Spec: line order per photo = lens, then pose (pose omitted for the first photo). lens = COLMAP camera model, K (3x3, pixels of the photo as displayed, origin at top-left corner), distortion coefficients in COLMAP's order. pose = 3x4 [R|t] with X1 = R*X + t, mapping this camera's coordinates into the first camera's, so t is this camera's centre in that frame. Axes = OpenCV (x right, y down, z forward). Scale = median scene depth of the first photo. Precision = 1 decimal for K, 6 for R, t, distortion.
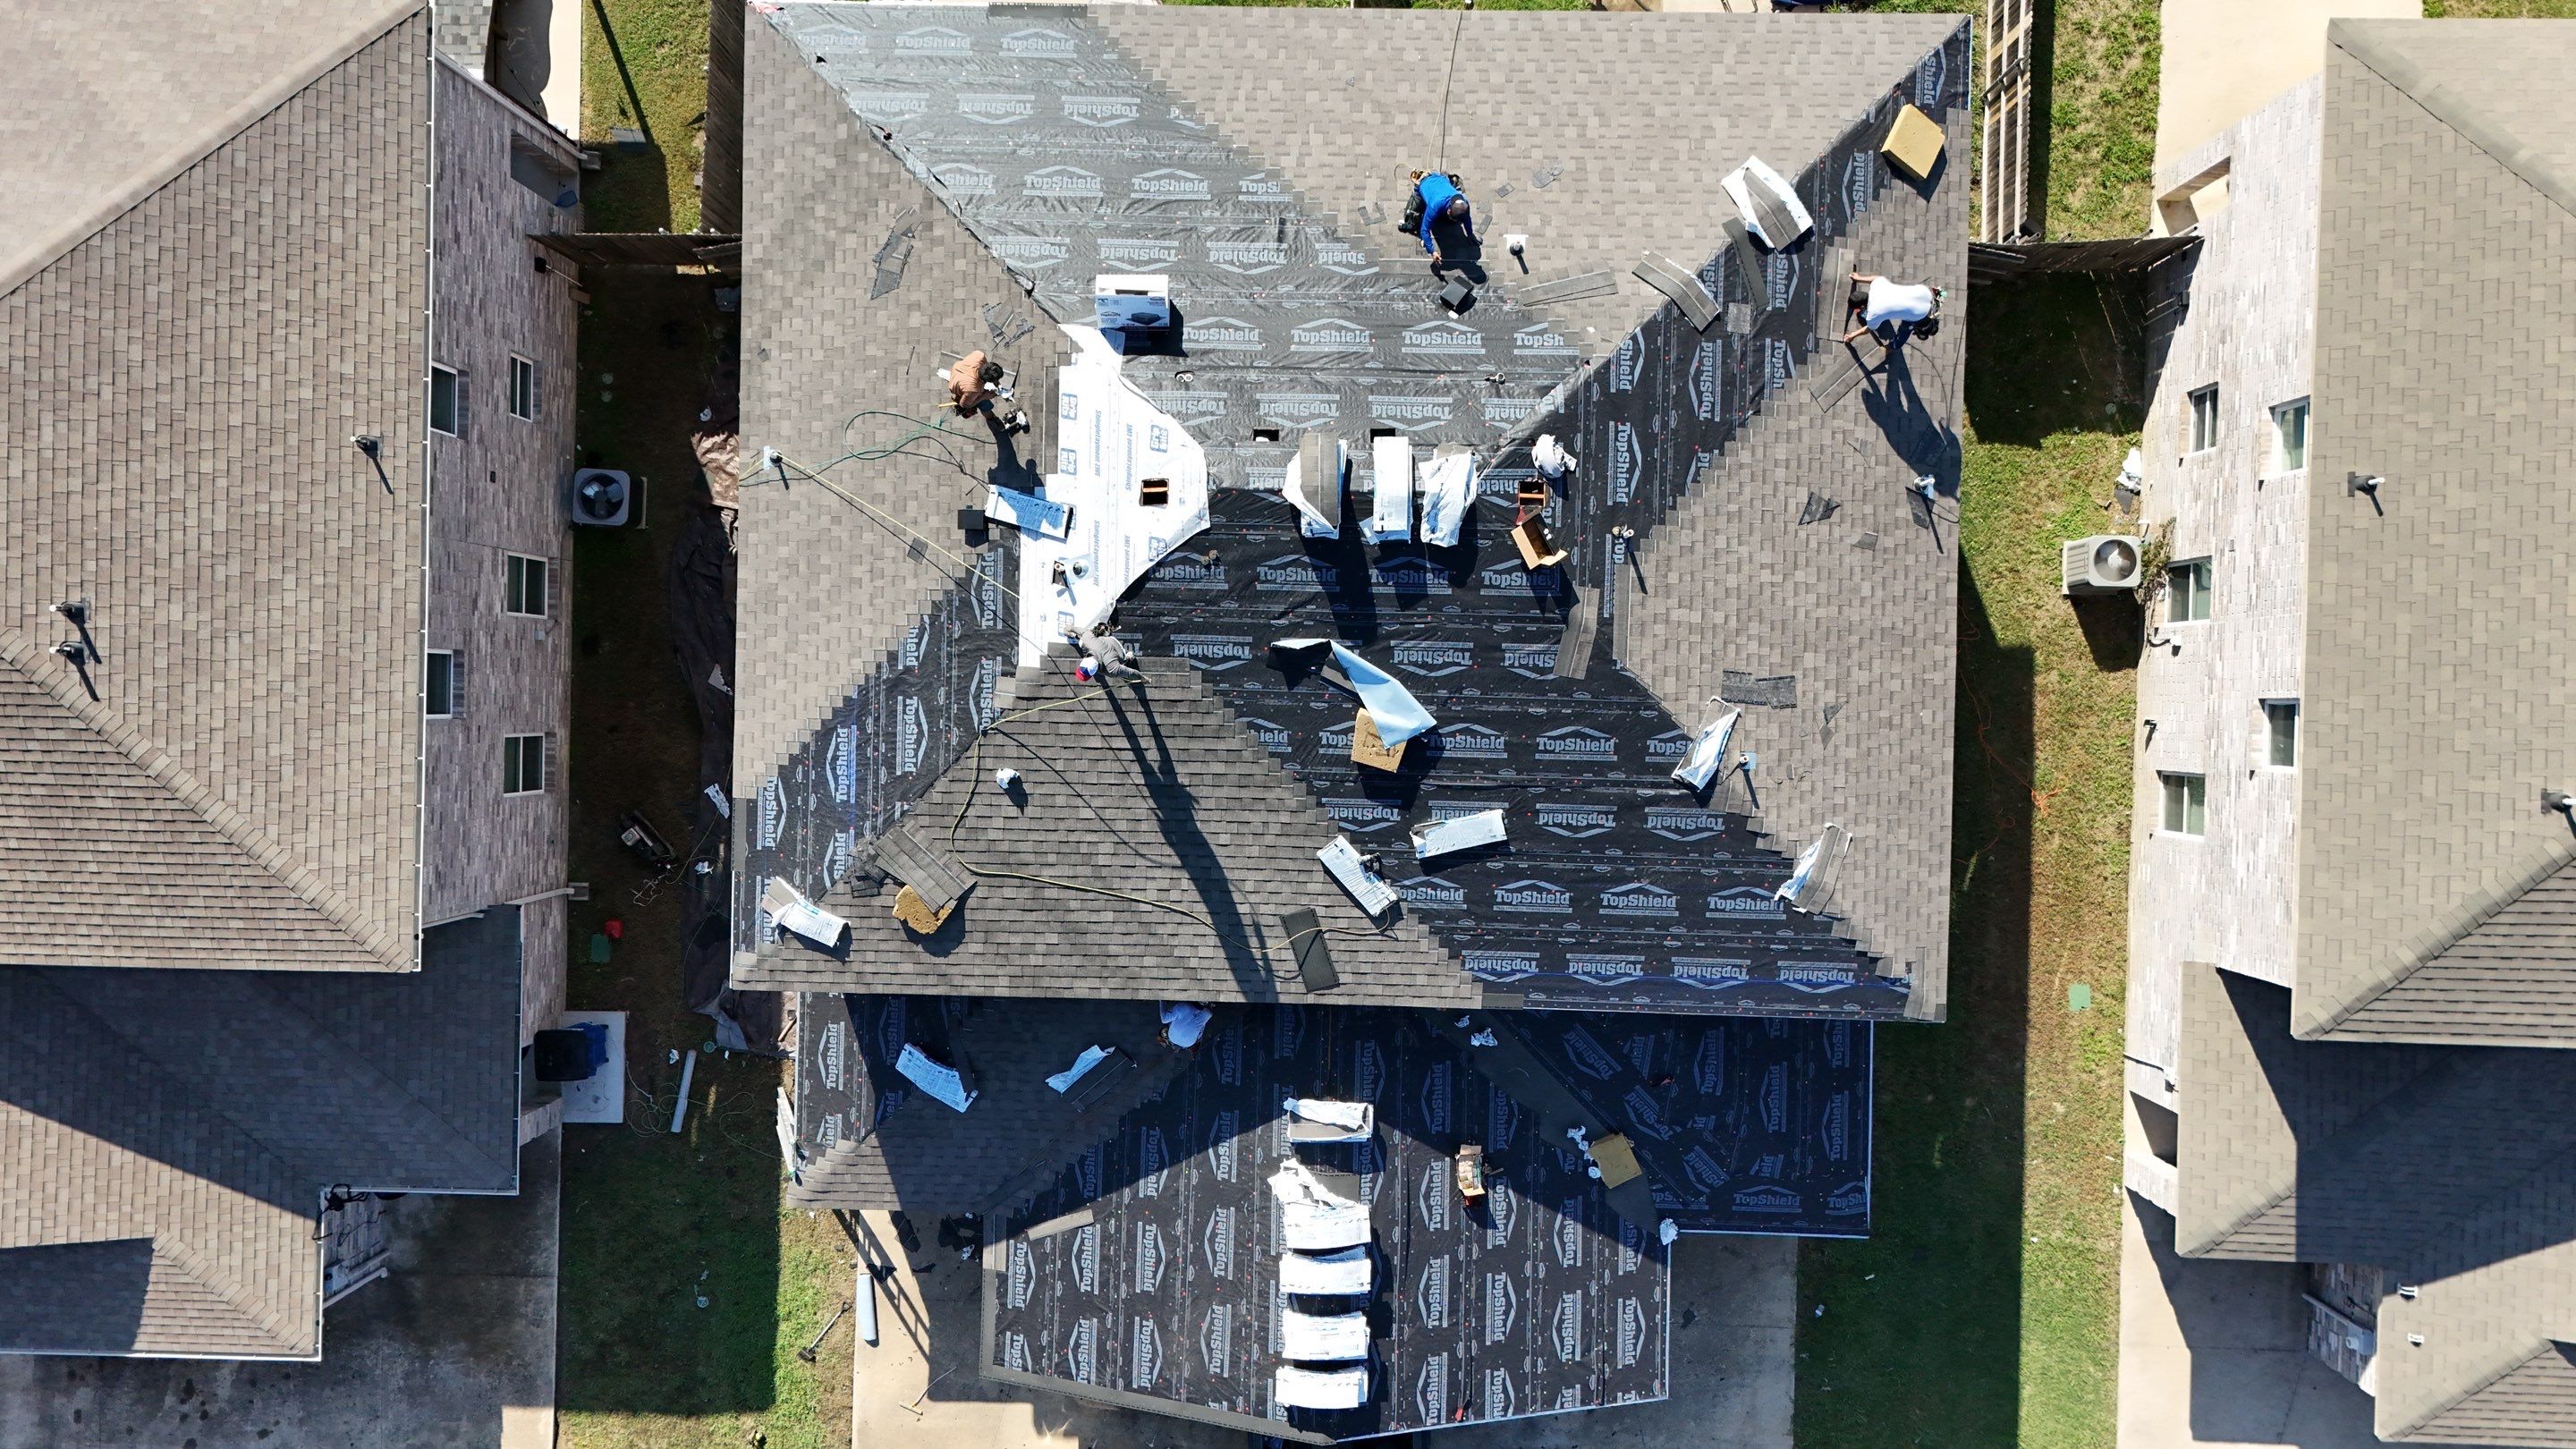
lens RADIAL K [[1843.9, 0, 1280.2], [0, 1843.9, 721.0], [0, 0, 1]] dist [0.081079, -0.076575]
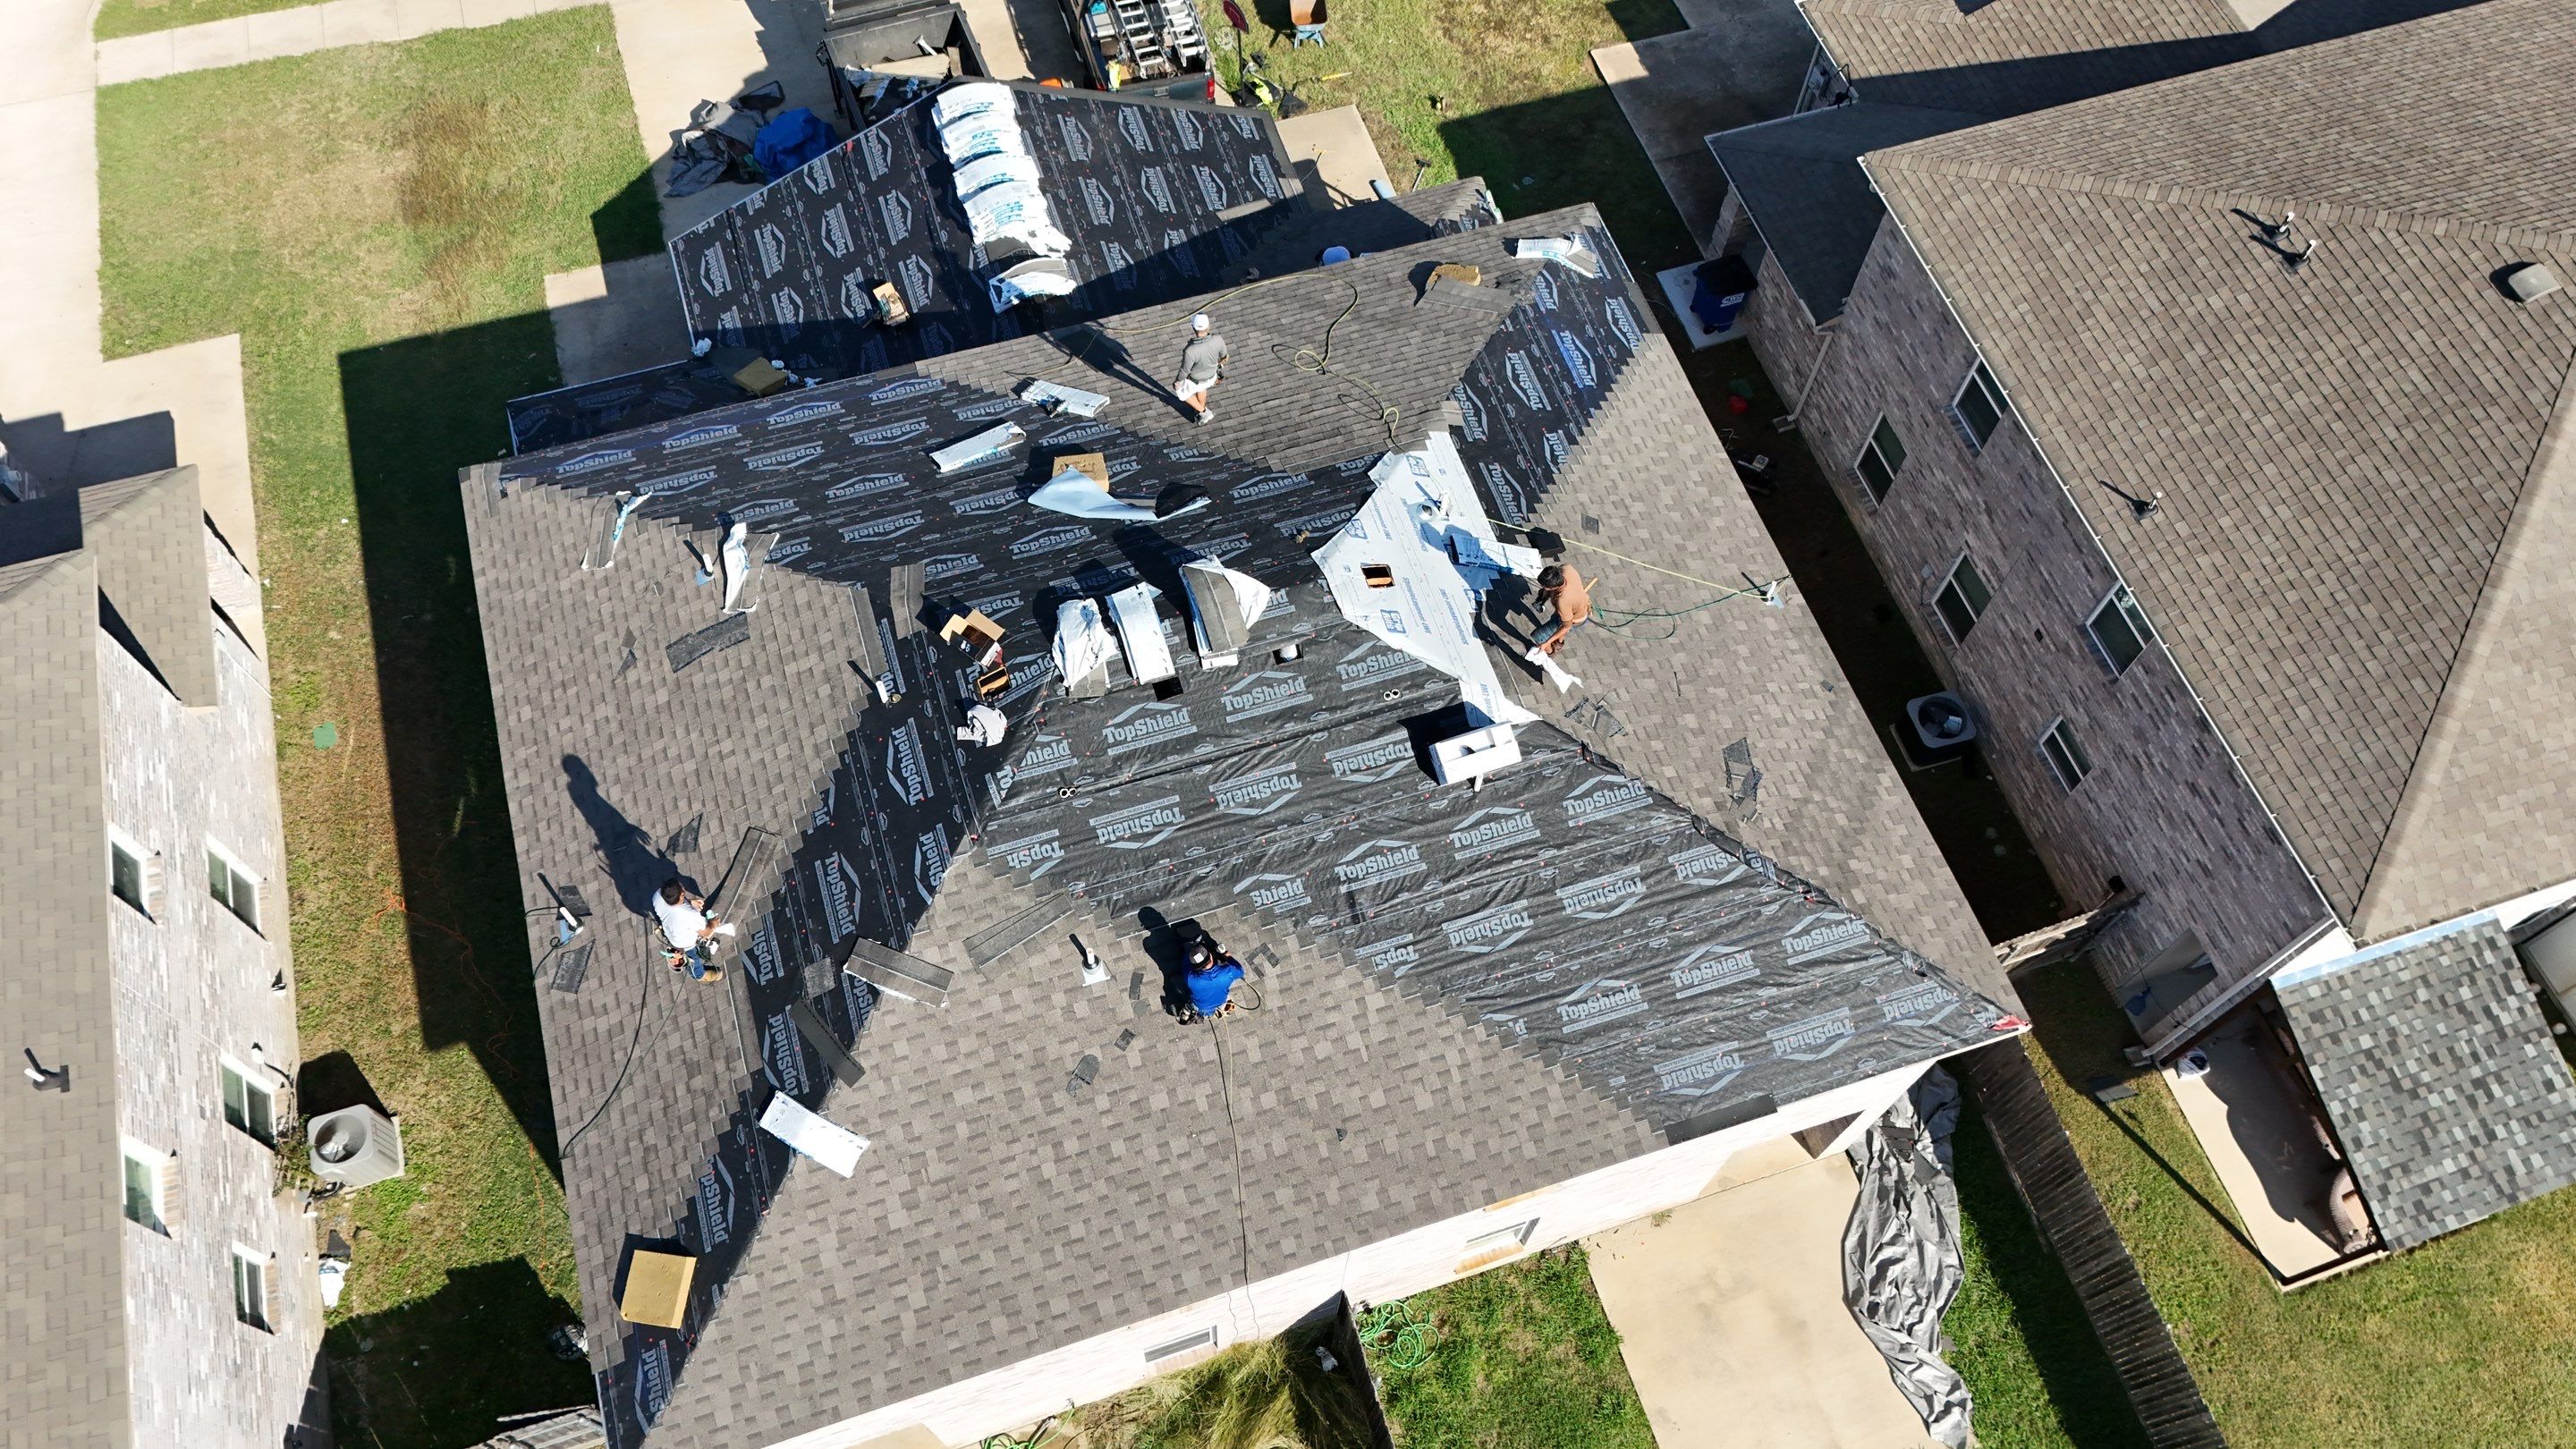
lens RADIAL K [[1866.1, 0, 1299.4], [0, 1866.1, 807.3], [0, 0, 1]] dist [0.077392, -0.069554]
pose [[-0.942817, 0.296683, -0.151903, 0.142287], [-0.333309, -0.840209, 0.427731, -0.582122], [-0.000730, 0.453903, 0.891051, 0.182626]]
